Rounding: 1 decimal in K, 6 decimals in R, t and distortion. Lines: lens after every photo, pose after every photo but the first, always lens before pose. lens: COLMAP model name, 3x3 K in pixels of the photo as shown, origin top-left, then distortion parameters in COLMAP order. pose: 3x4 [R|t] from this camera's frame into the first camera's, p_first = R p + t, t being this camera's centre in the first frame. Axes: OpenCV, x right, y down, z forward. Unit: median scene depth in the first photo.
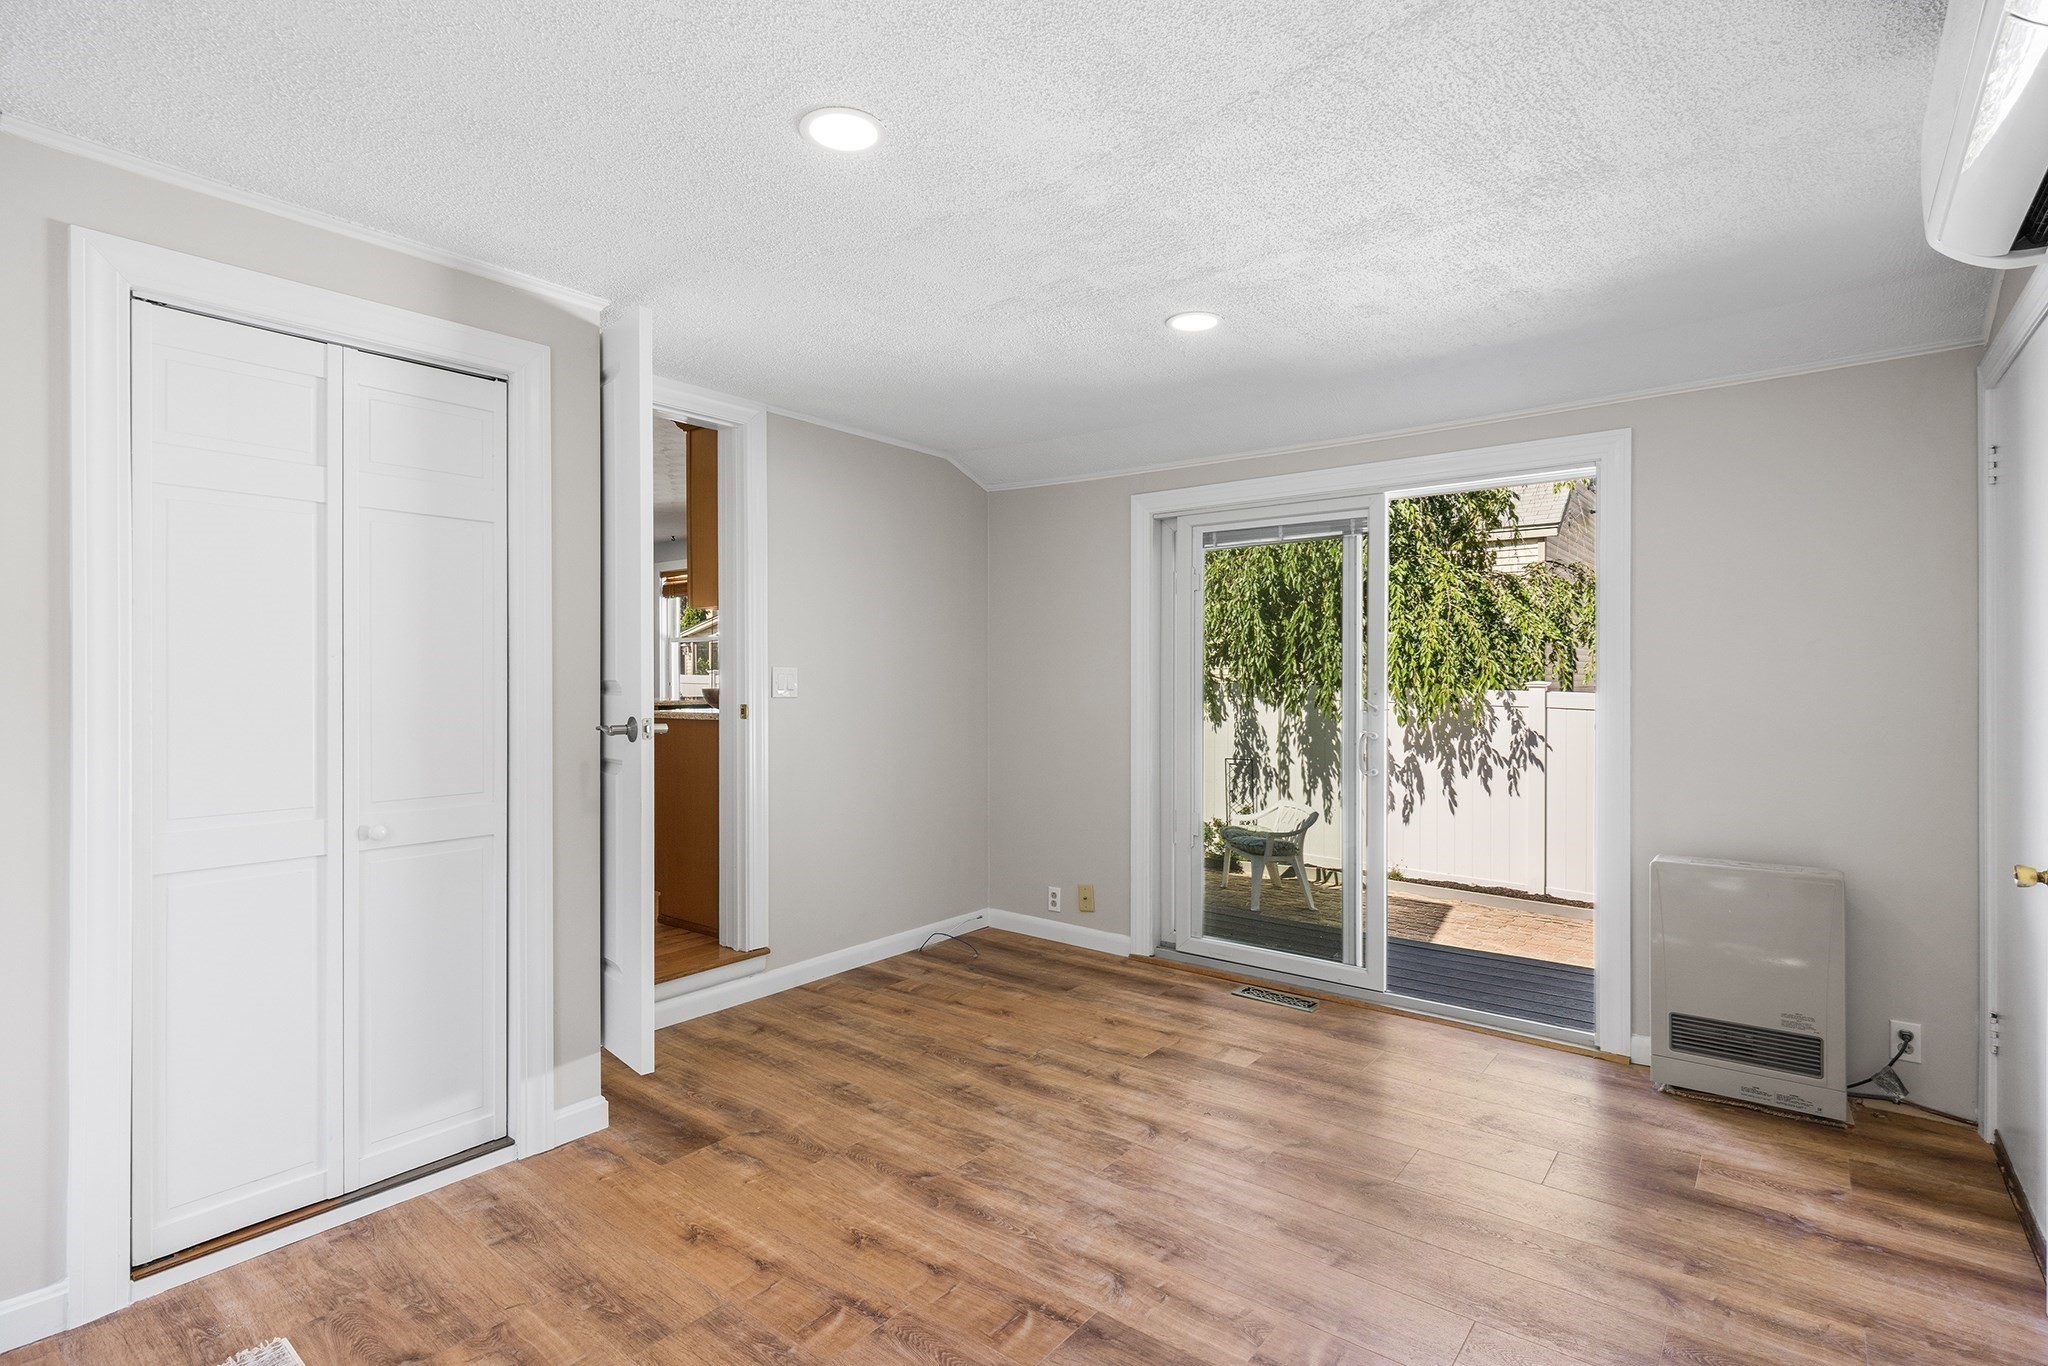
lens RADIAL K [[998.6, 0, 1008.7], [0, 998.6, 674.3], [0, 0, 1]] dist [0.016003, -0.002728]
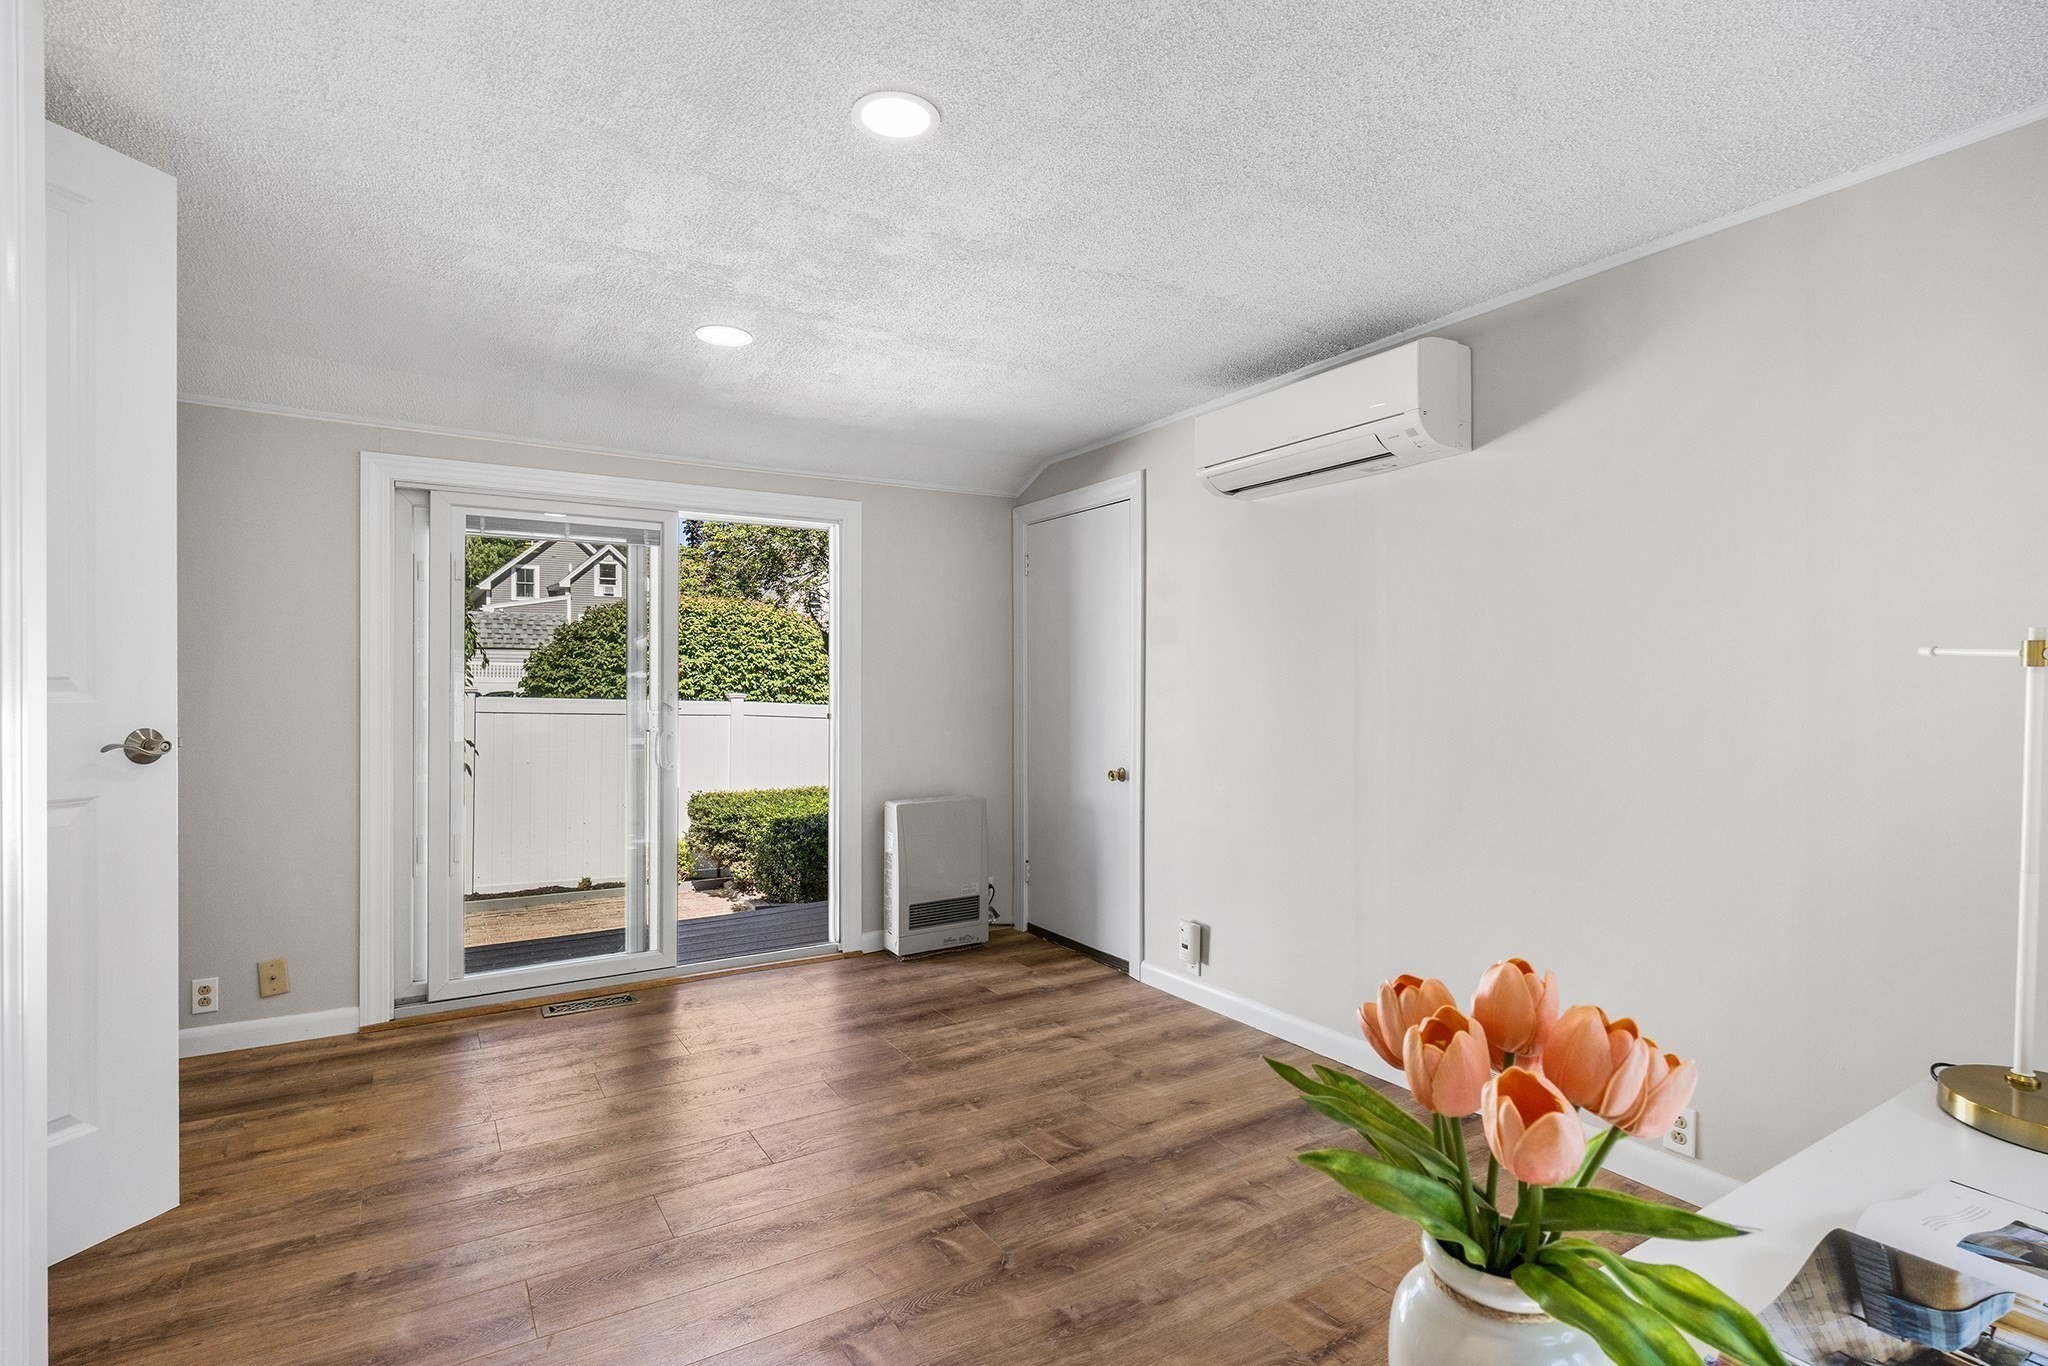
lens RADIAL K [[998.6, 0, 1010.5], [0, 998.6, 686.0], [0, 0, 1]] dist [0.016003, -0.002728]
pose [[0.336294, -0.002367, 0.941754, -0.524557], [-0.002807, 0.999990, 0.003516, 0.004793], [-0.941753, -0.003826, 0.336284, 0.281350]]
